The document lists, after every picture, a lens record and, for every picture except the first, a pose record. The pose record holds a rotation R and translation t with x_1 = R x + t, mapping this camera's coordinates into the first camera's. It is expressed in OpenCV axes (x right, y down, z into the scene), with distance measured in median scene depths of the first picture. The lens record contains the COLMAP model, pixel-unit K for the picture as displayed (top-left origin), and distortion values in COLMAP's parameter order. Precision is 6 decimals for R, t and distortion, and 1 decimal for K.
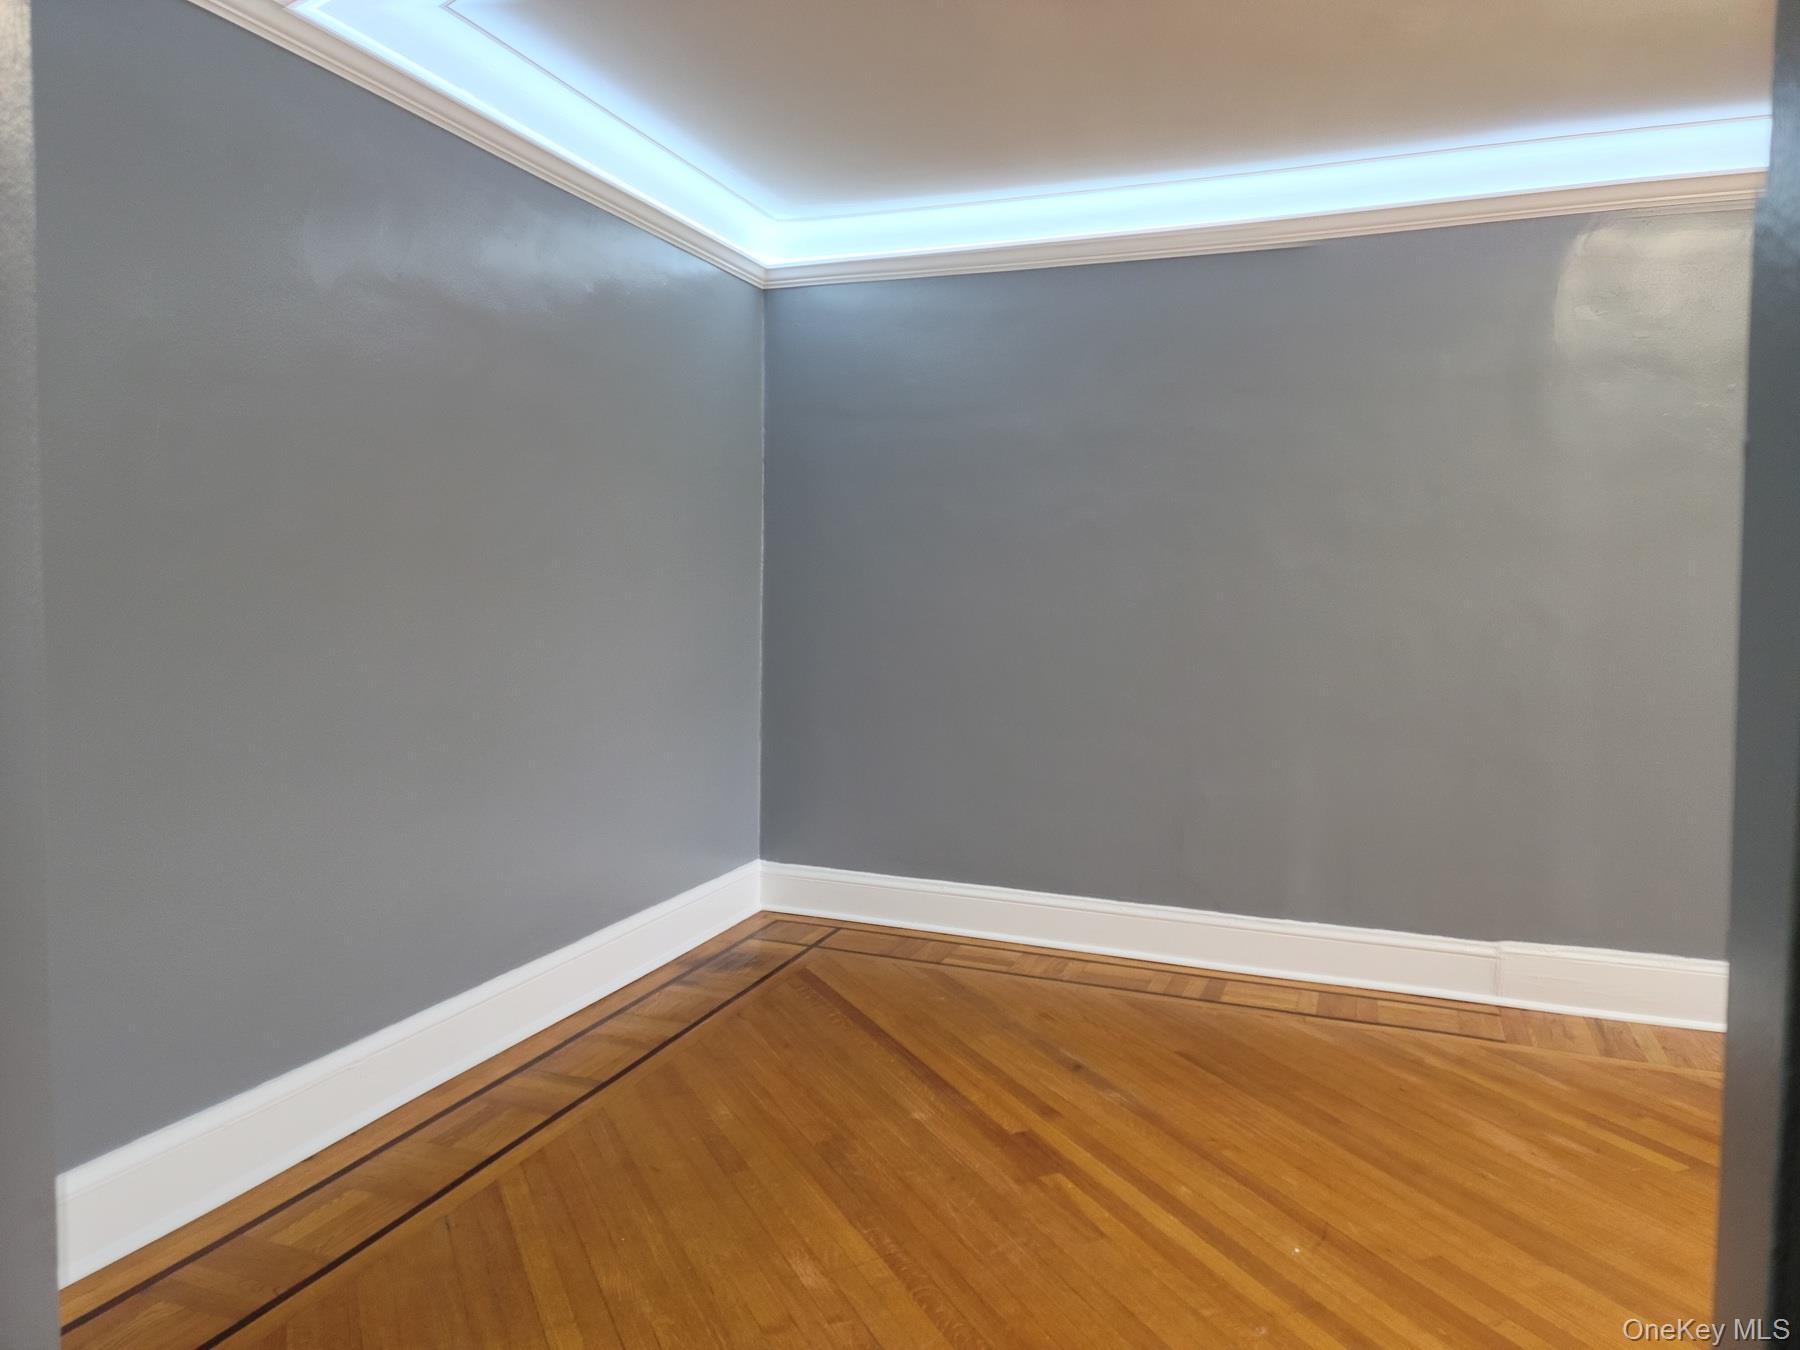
lens RADIAL K [[1331.6, 0, 900.0], [0, 1331.6, 675.0], [0, 0, 1]] dist [0.048186, -0.002439]
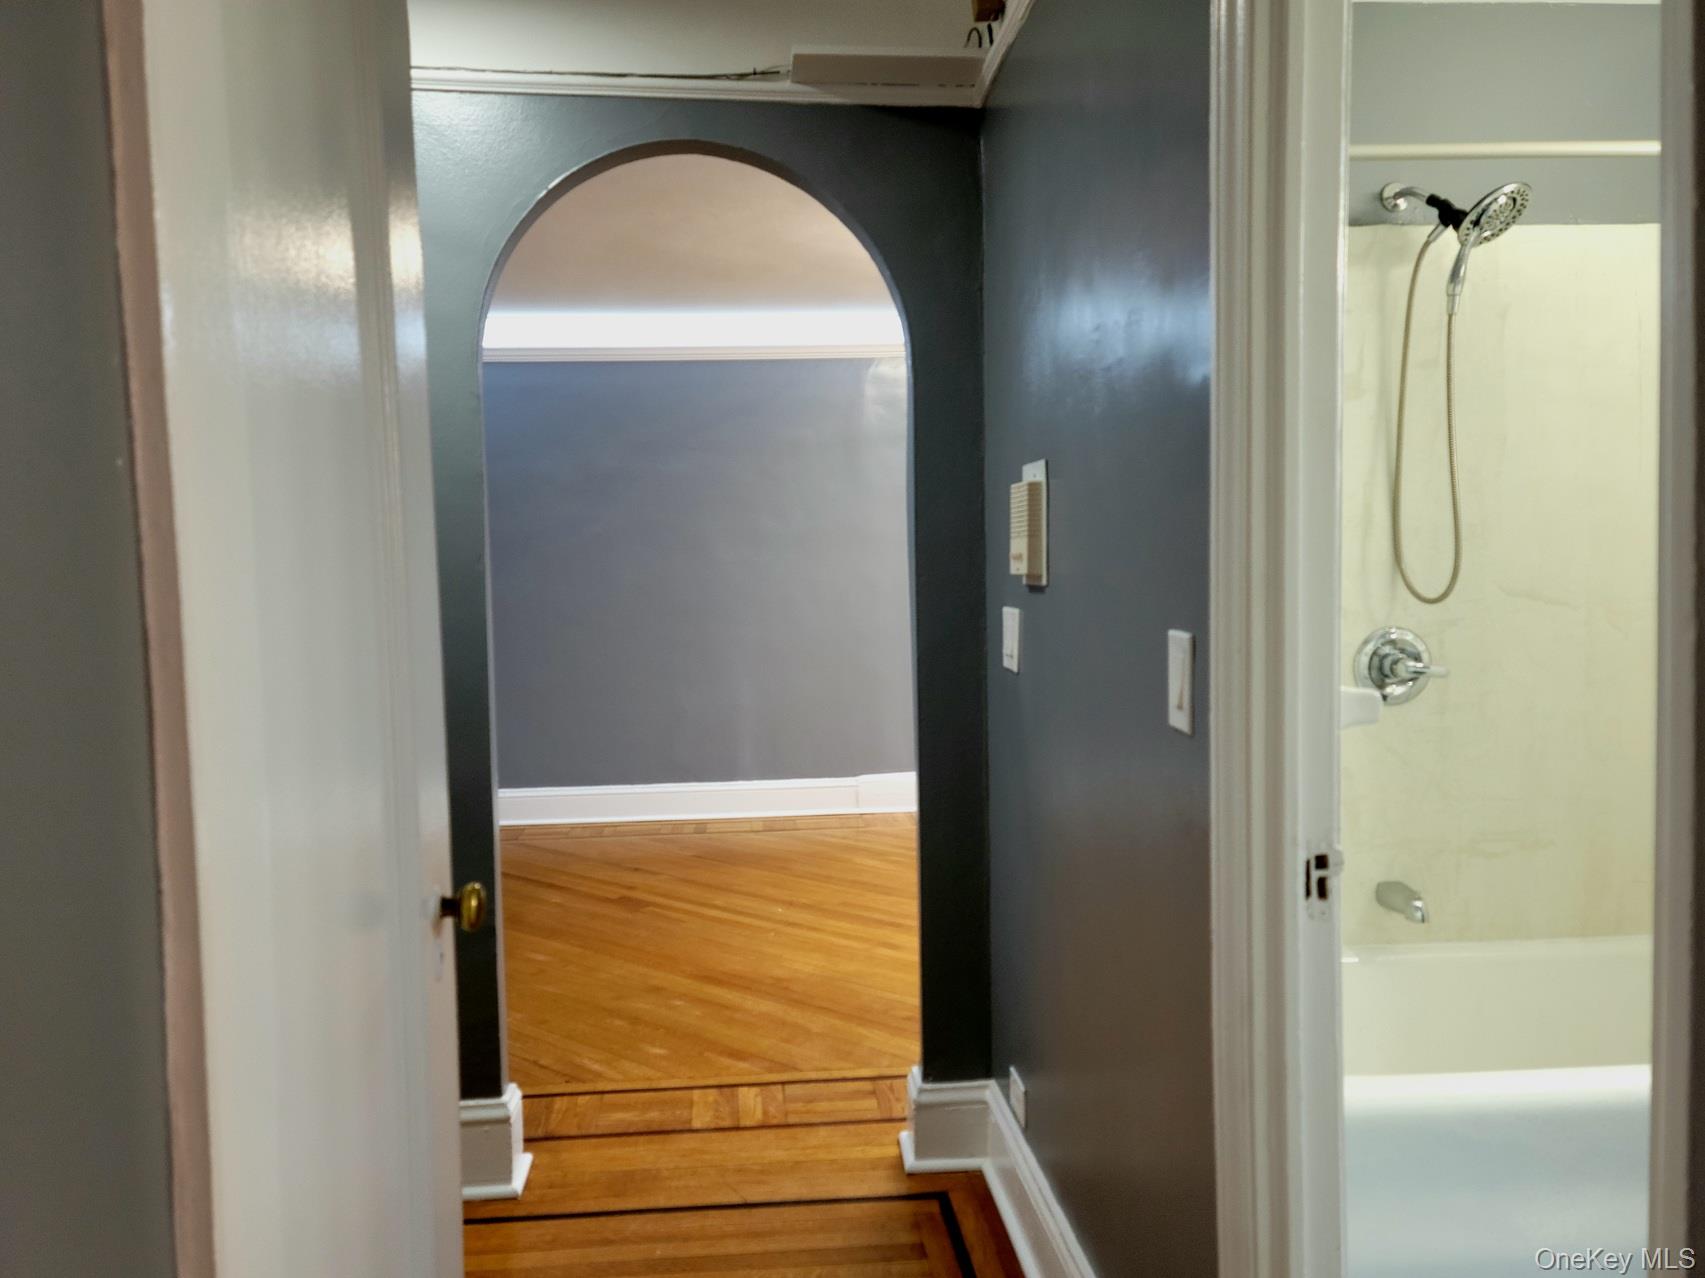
lens RADIAL K [[1347.3, 0, 852.5], [0, 1347.3, 639.0], [0, 0, 1]] dist [0.015619, 0.001159]
pose [[0.906518, -0.058225, 0.418132, -0.353153], [0.059822, 0.998166, 0.009301, 0.009836], [-0.417907, 0.016582, 0.908338, -0.729654]]
